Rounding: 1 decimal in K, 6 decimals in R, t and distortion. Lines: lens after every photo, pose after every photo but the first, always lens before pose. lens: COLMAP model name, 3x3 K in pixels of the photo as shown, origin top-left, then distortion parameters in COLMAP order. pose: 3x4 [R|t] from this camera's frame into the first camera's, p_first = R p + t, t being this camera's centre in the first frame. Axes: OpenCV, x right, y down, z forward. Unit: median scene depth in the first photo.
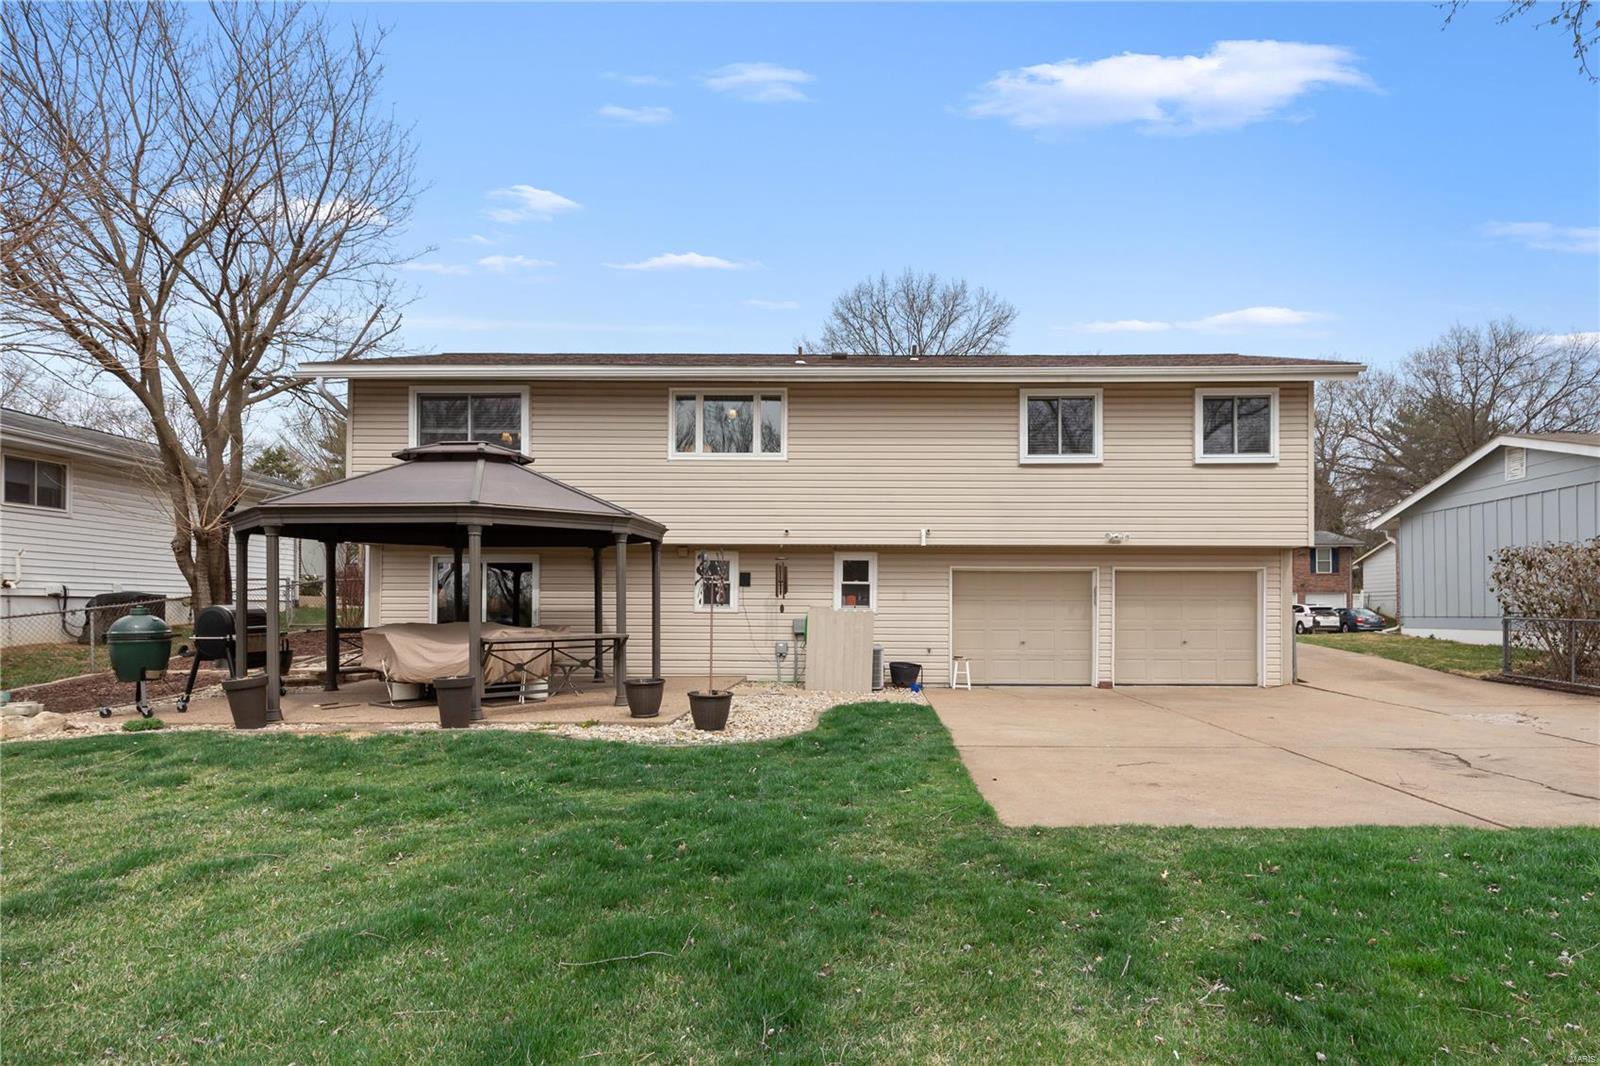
lens RADIAL K [[738.8, 0, 783.8], [0, 738.8, 587.3], [0, 0, 1]] dist [0.005538, 0.000633]
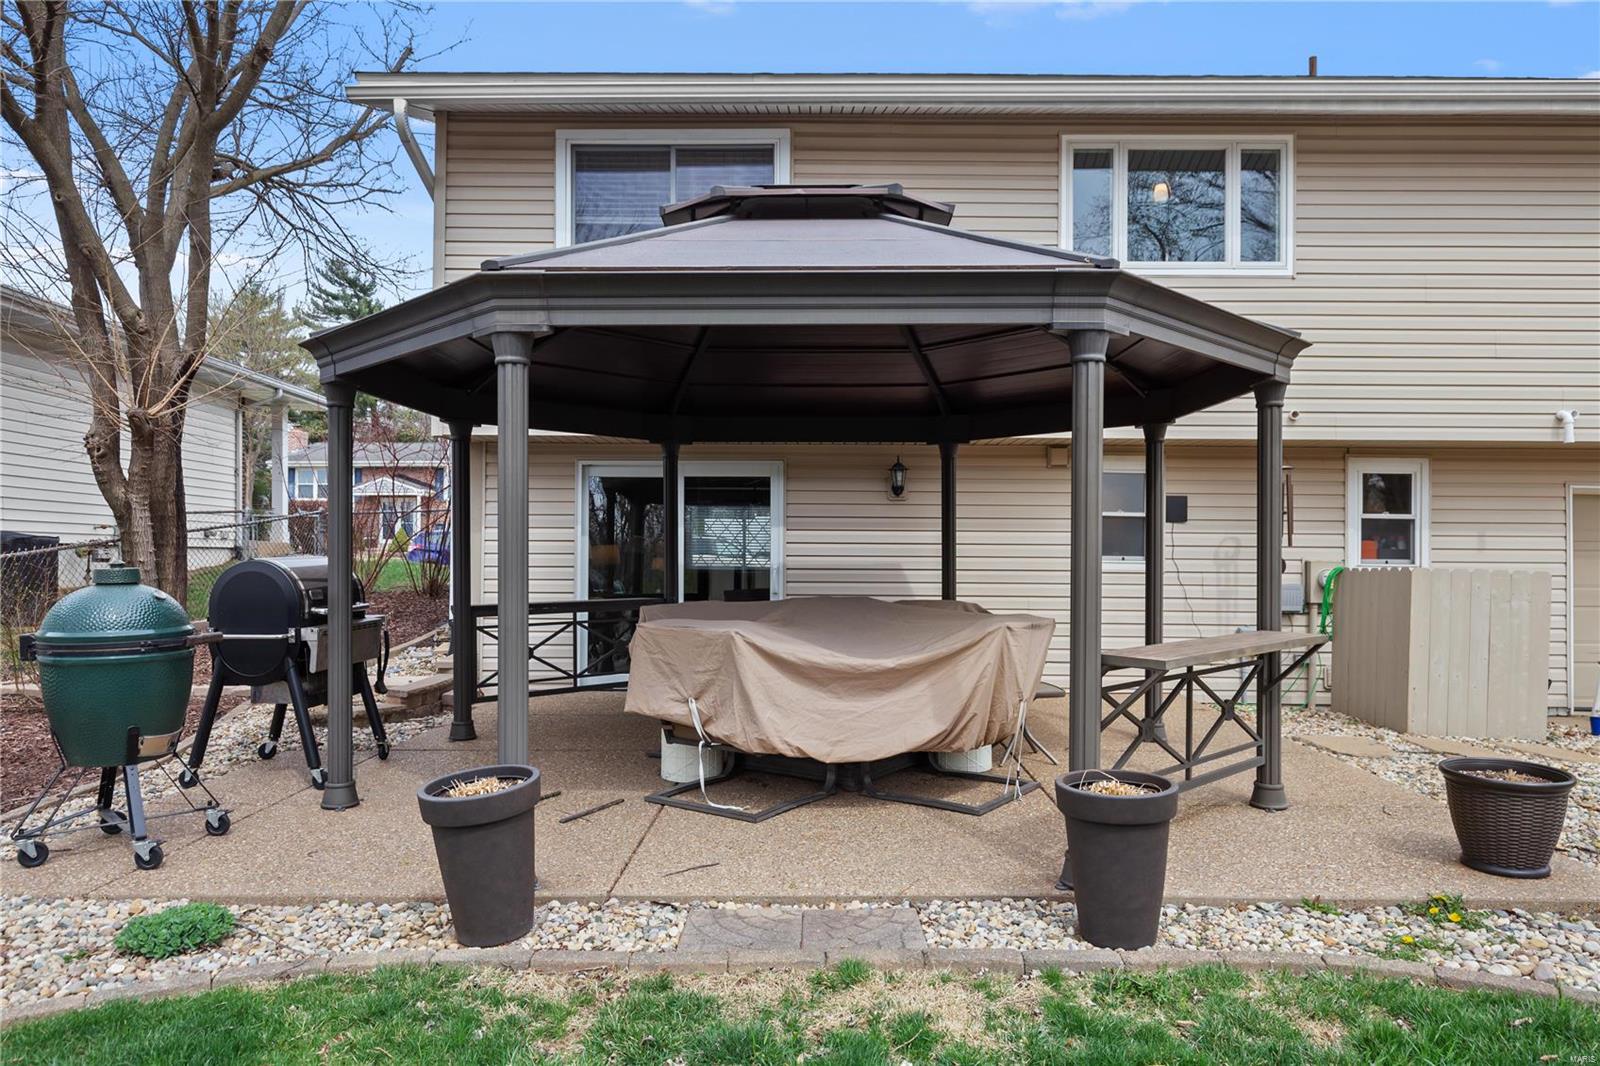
lens RADIAL K [[966.2, 0, 801.7], [0, 966.2, 535.1], [0, 0, 1]] dist [0.001997, 0.000324]
pose [[0.999995, 0.002398, 0.002226, -0.321345], [-0.002408, 0.999987, 0.004455, 0.005356], [-0.002215, -0.004461, 0.999988, 0.313321]]
